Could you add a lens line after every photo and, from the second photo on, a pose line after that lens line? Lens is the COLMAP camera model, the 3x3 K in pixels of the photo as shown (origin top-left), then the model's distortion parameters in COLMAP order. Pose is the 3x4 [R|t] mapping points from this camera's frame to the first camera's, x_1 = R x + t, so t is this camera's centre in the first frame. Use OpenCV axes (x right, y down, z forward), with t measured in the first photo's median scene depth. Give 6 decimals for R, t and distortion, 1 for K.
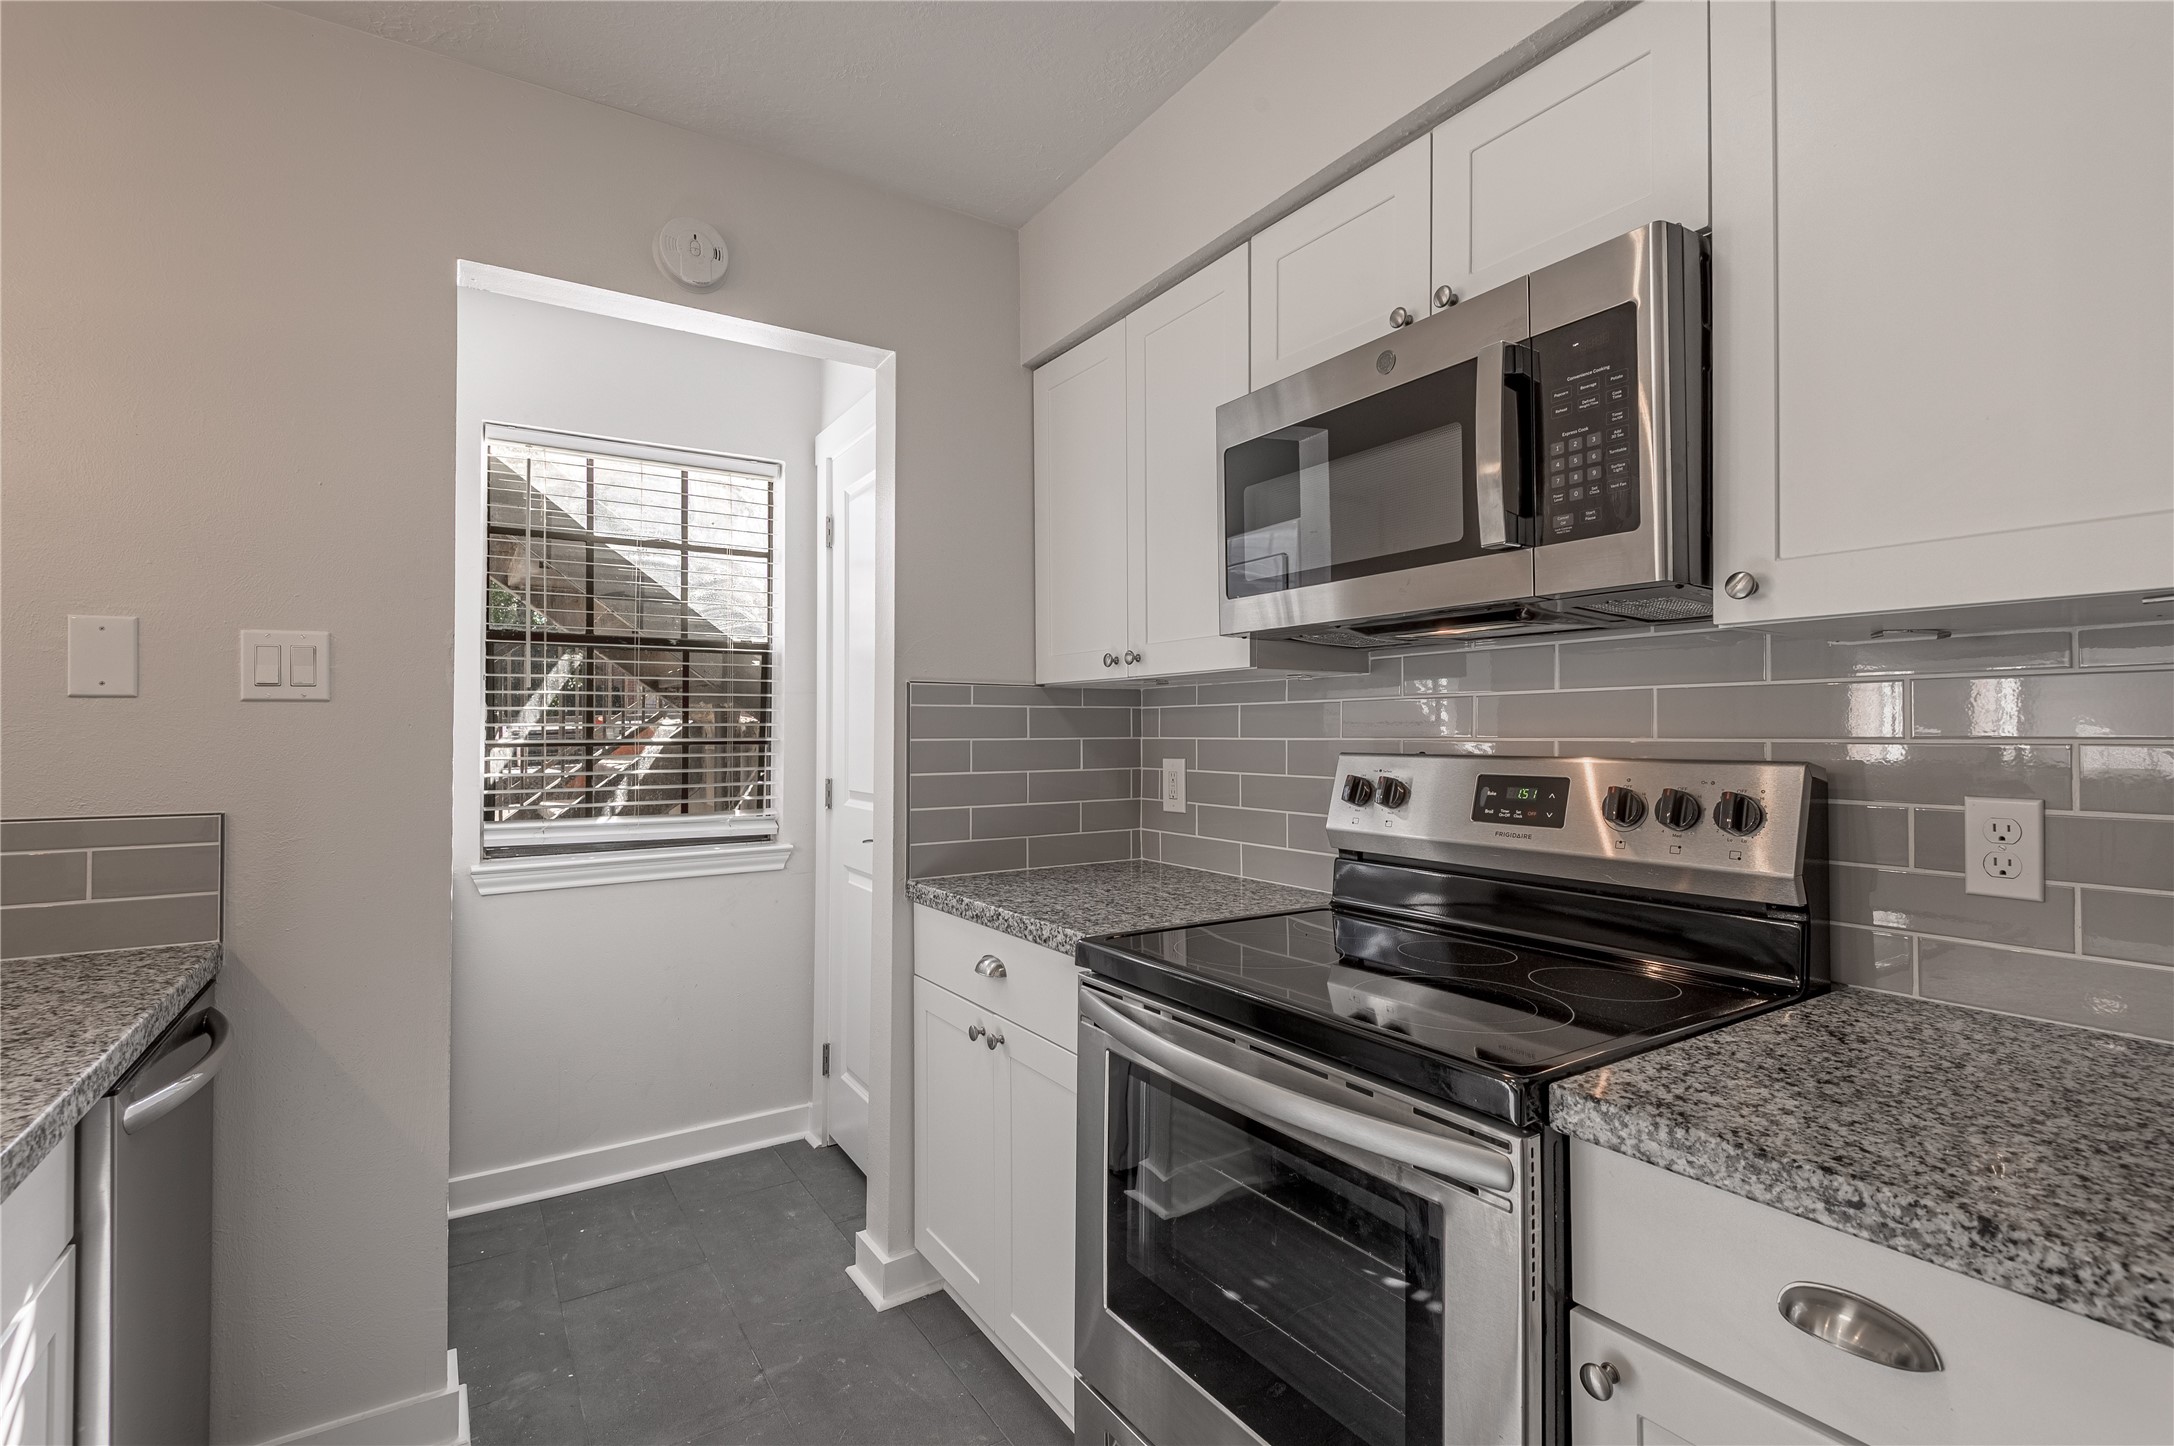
lens RADIAL K [[1000.4, 0, 1087.0], [0, 1000.4, 723.0], [0, 0, 1]] dist [-0.000683, -0.000126]
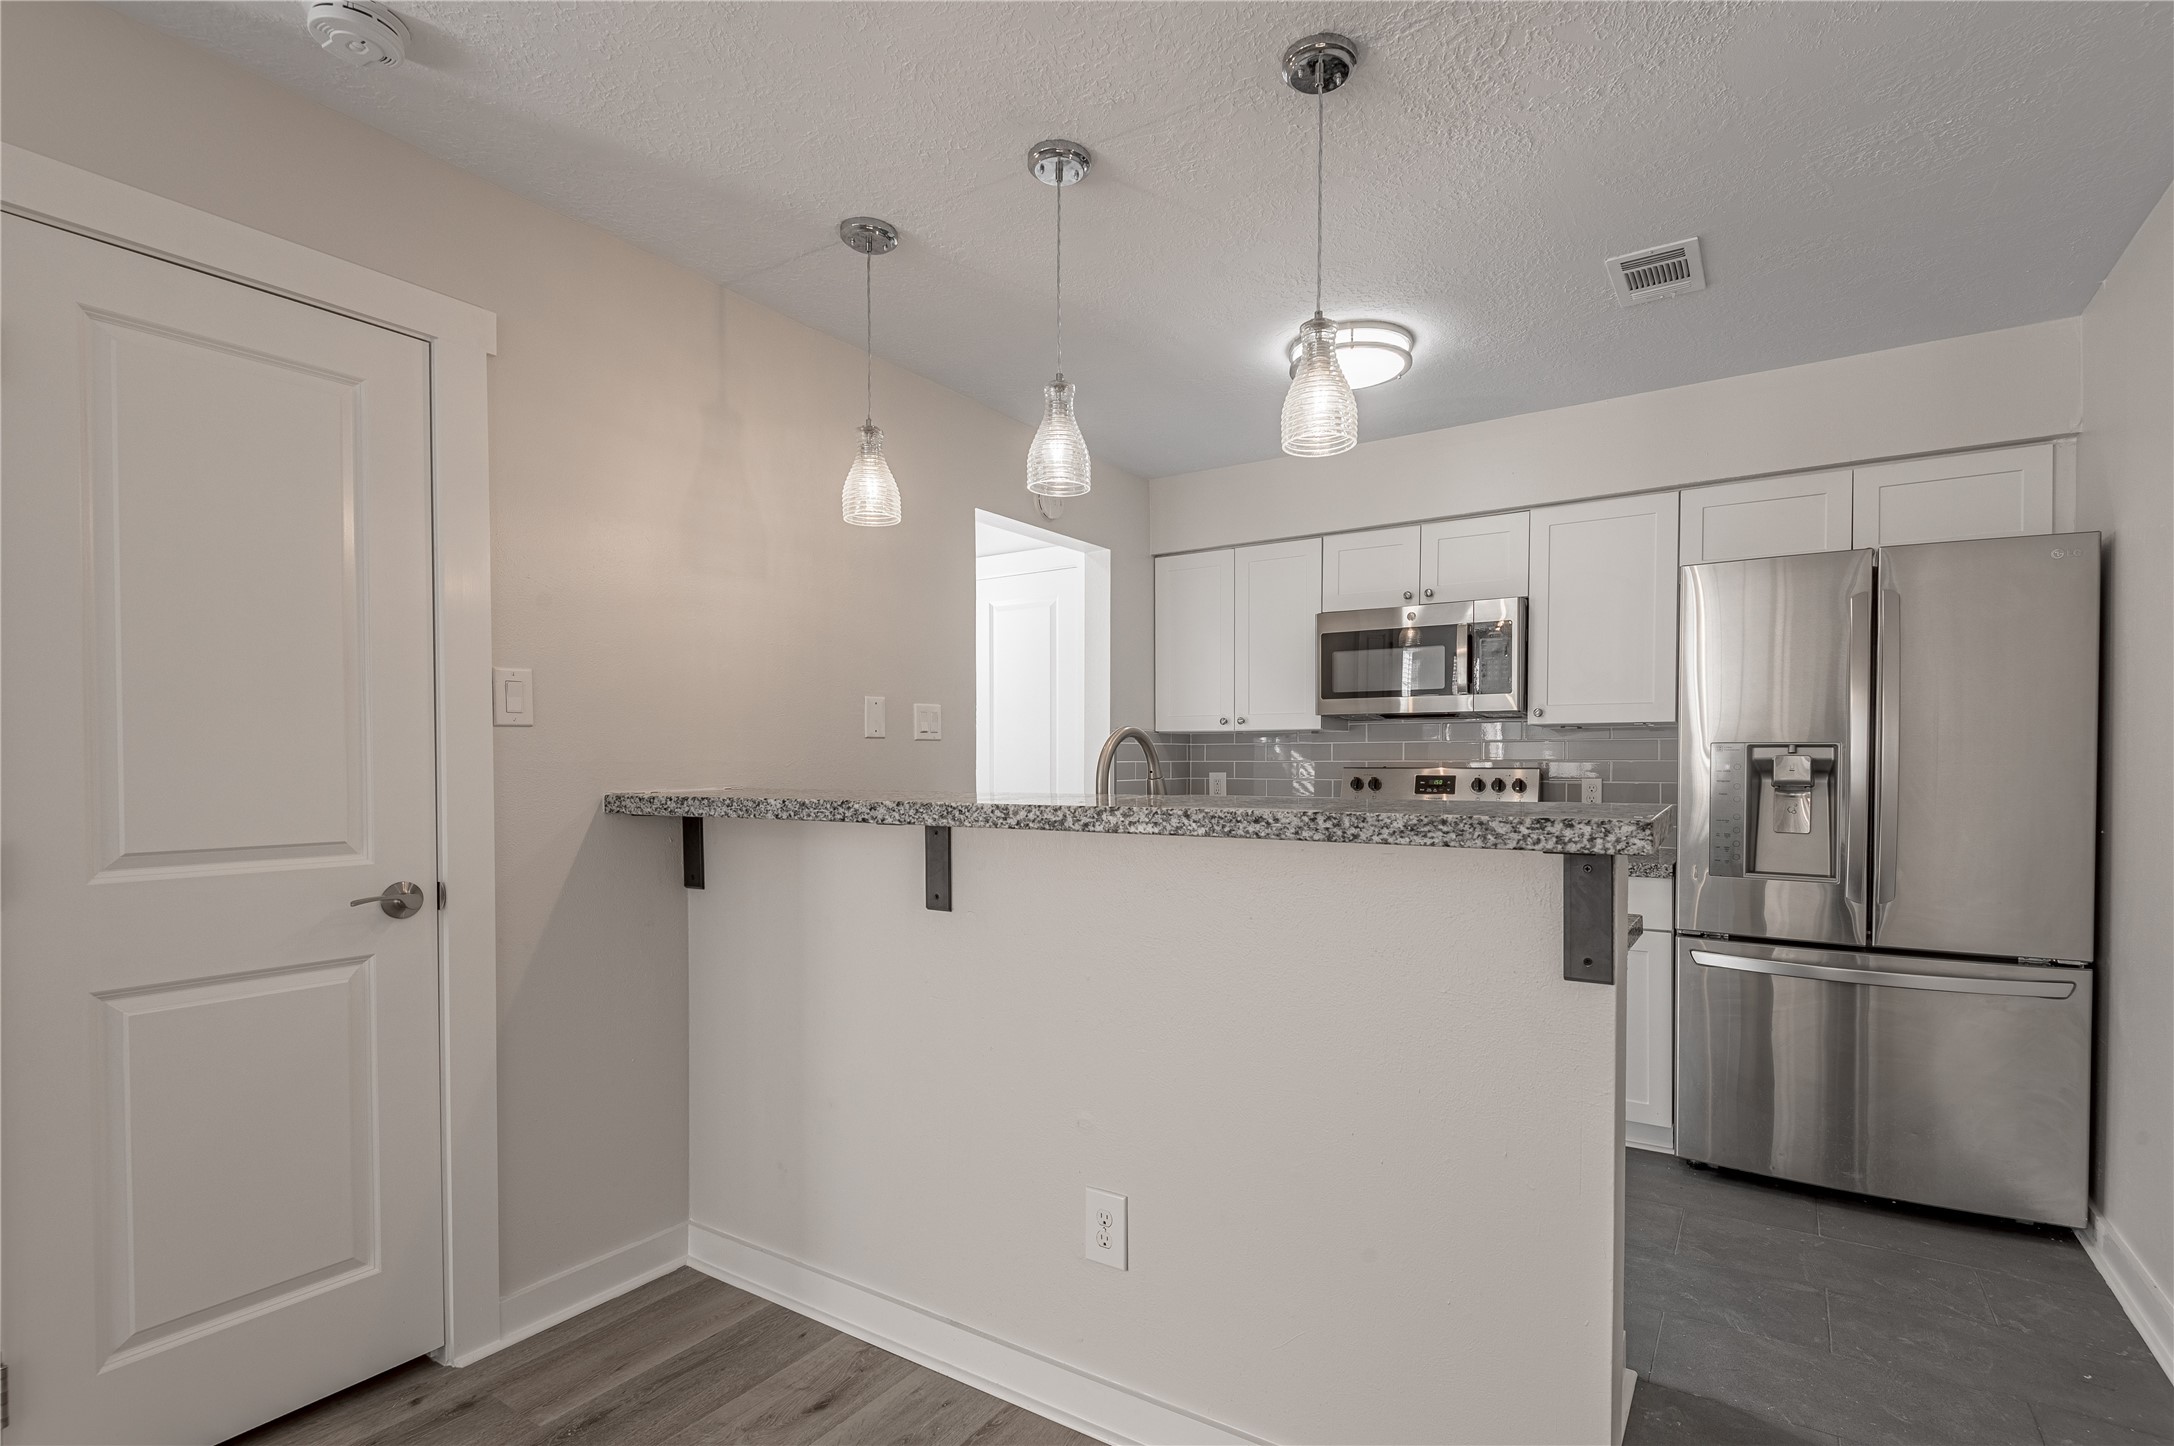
lens RADIAL K [[1027.3, 0, 1117.5], [0, 1027.3, 772.4], [0, 0, 1]] dist [0.042871, -0.028856]
pose [[0.910675, -0.003598, 0.413107, -1.388394], [-0.004691, 0.999808, 0.019049, 0.000513], [-0.413096, -0.019285, 0.910483, -1.054691]]
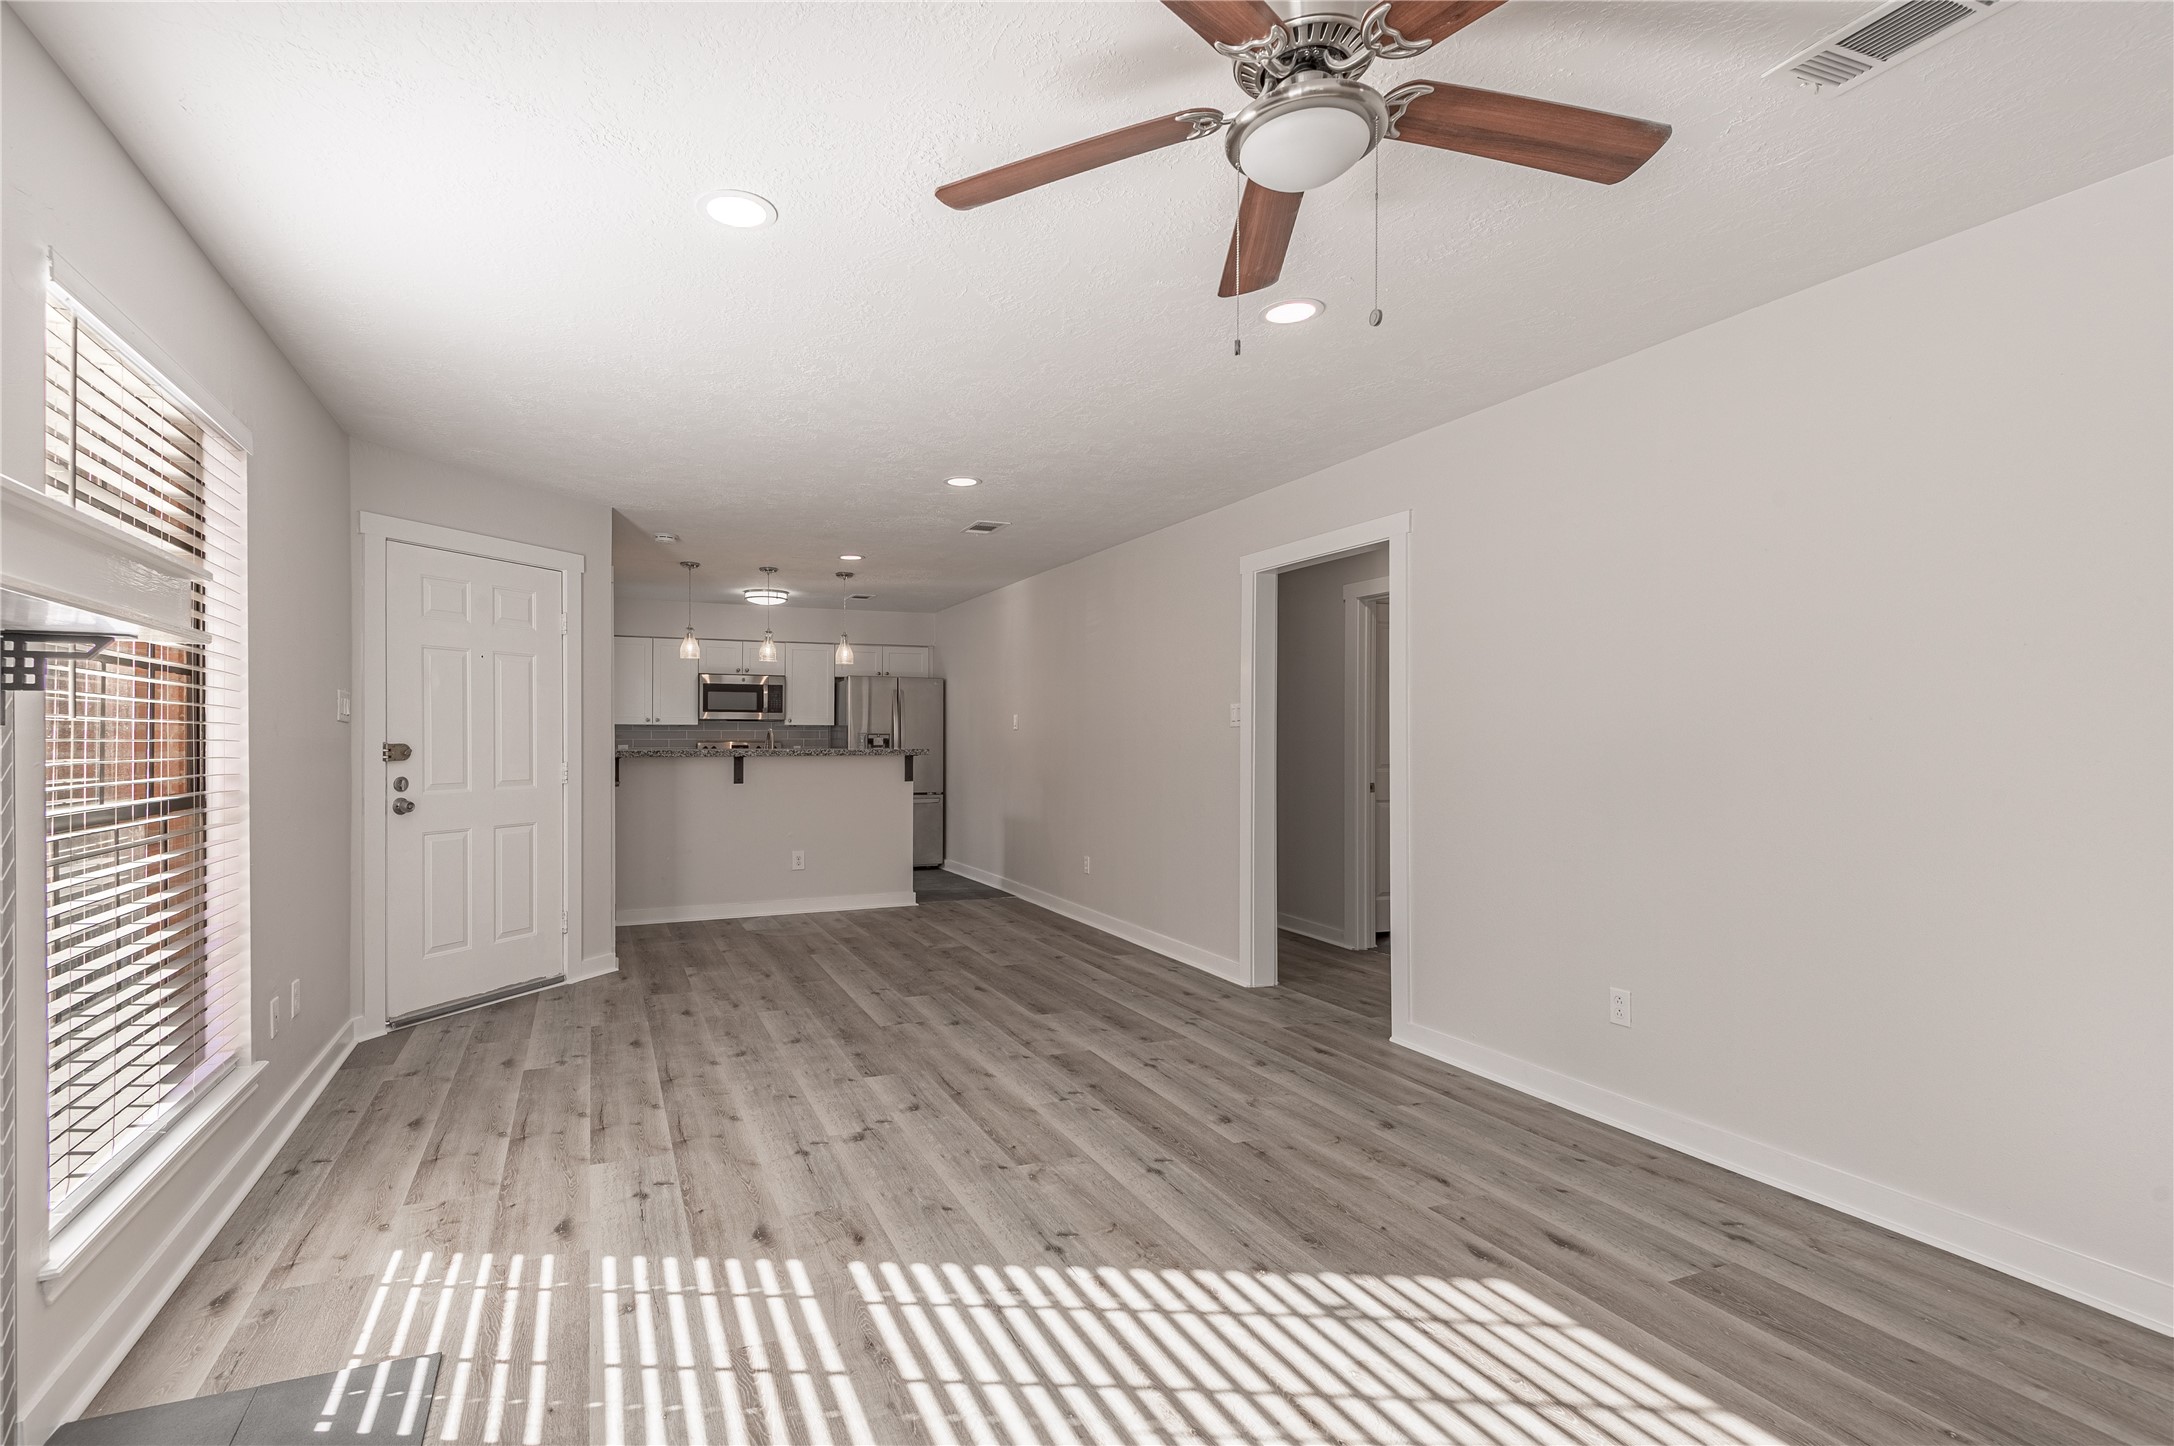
lens RADIAL K [[1048.2, 0, 1004.7], [0, 1048.2, 732.9], [0, 0, 1]] dist [0.055428, -0.048707]
pose [[0.198646, 0.007580, 0.980042, -5.467848], [-0.008060, 0.999949, -0.006101, 0.006068], [-0.980038, -0.006687, 0.198697, -1.814627]]
